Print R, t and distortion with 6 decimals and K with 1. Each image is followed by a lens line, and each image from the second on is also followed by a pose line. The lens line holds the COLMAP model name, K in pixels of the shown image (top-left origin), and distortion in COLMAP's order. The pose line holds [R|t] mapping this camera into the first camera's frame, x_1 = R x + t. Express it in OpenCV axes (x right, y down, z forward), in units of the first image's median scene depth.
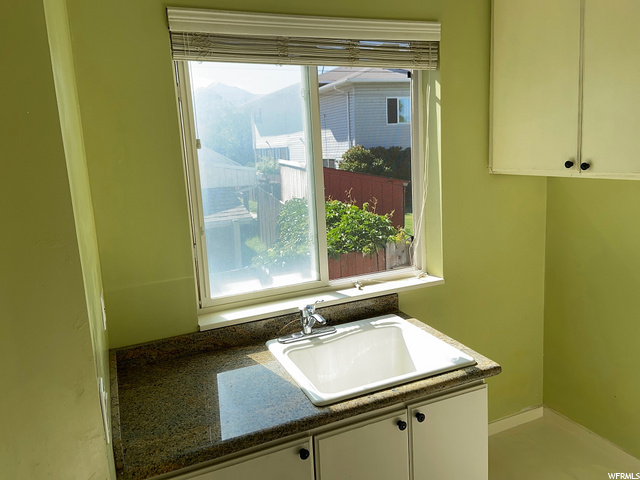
lens RADIAL K [[481.2, 0, 318.6], [0, 481.2, 221.4], [0, 0, 1]] dist [0.120211, -0.147538]
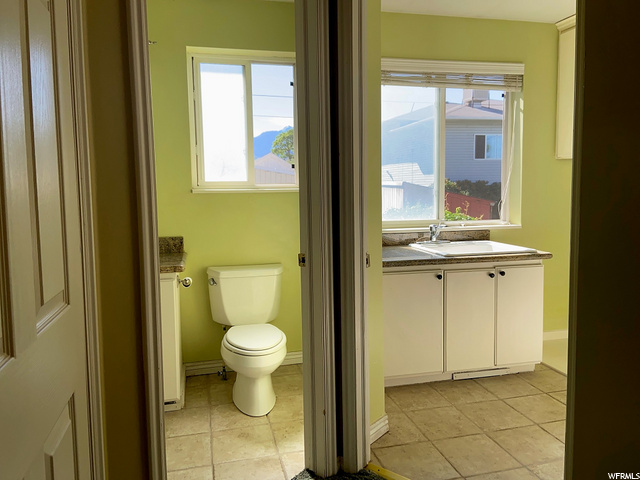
lens RADIAL K [[481.2, 0, 318.6], [0, 481.2, 221.4], [0, 0, 1]] dist [0.120211, -0.147538]
pose [[0.985801, 0.052229, -0.159587, -0.125342], [-0.064223, 0.995410, -0.070946, 0.251081], [0.155149, 0.080188, 0.984631, -0.611041]]
